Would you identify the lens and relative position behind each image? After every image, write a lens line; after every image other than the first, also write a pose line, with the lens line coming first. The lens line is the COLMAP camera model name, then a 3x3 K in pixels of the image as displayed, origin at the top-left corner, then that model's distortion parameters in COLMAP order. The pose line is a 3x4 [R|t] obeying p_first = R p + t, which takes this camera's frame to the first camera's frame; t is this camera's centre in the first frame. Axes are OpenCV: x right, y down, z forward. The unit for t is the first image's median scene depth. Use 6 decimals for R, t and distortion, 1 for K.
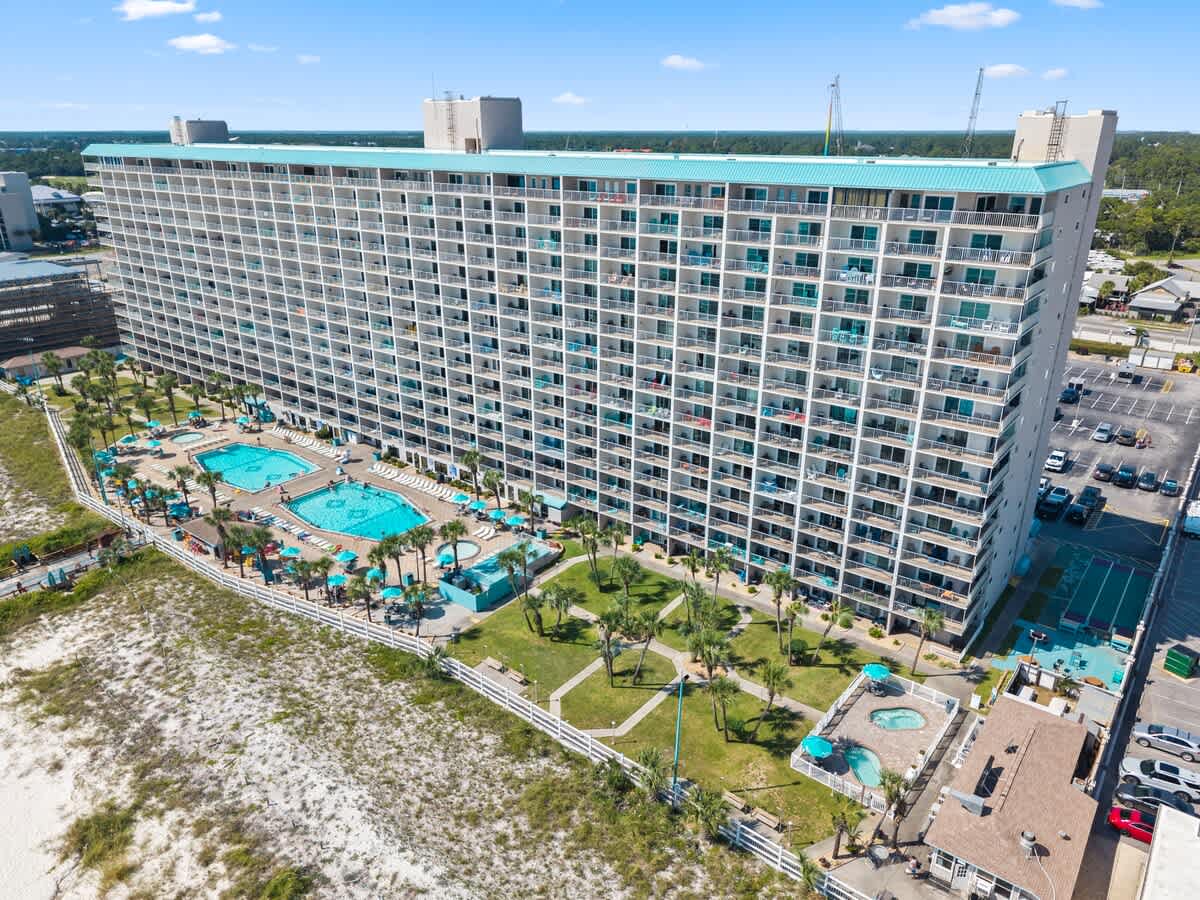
lens RADIAL K [[832.0, 0, 574.8], [0, 832.0, 455.6], [0, 0, 1]] dist [0.024797, -0.001671]
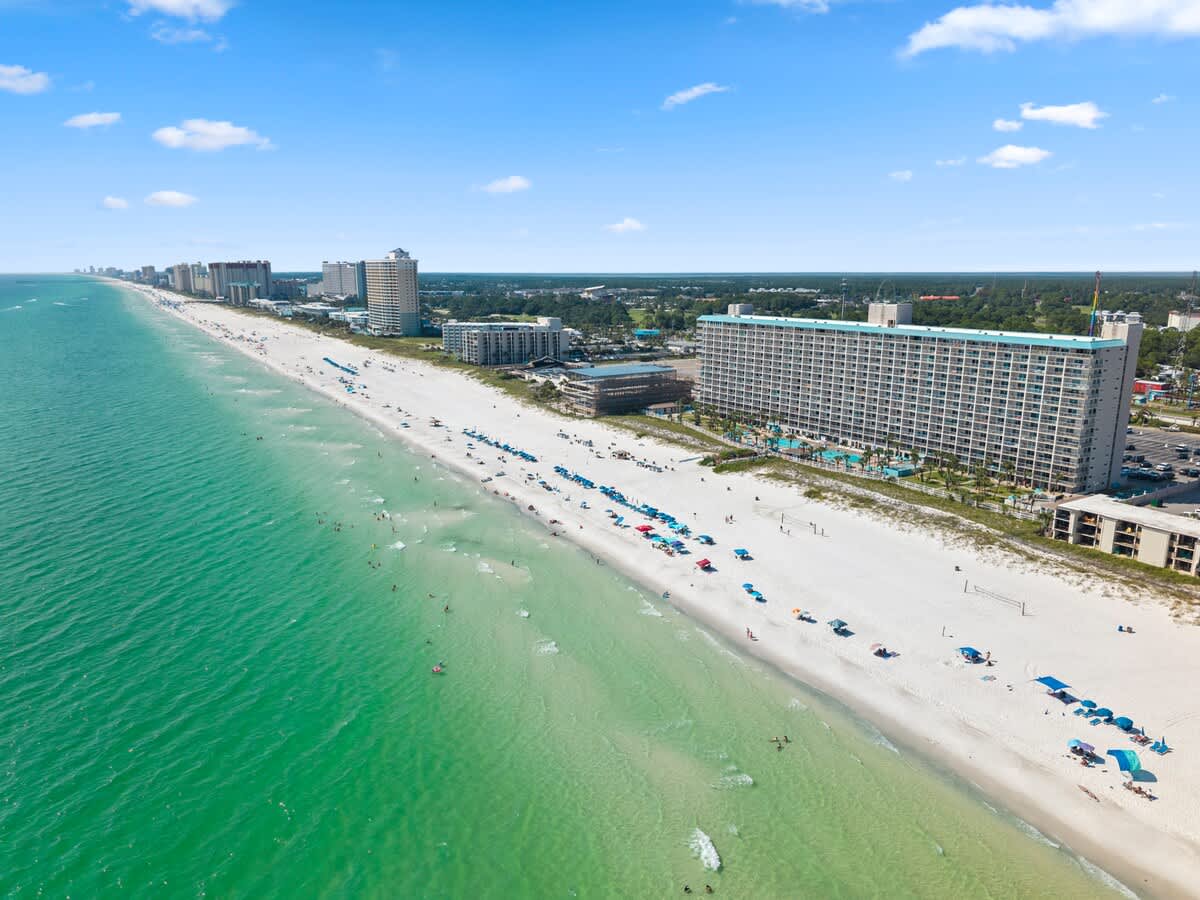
lens RADIAL K [[832.0, 0, 574.8], [0, 832.0, 455.6], [0, 0, 1]] dist [0.024797, -0.001671]
pose [[0.944046, 0.072631, -0.321716, -0.267884], [-0.120162, 0.984150, -0.130421, 0.682259], [0.307145, 0.161782, 0.937811, -2.325884]]
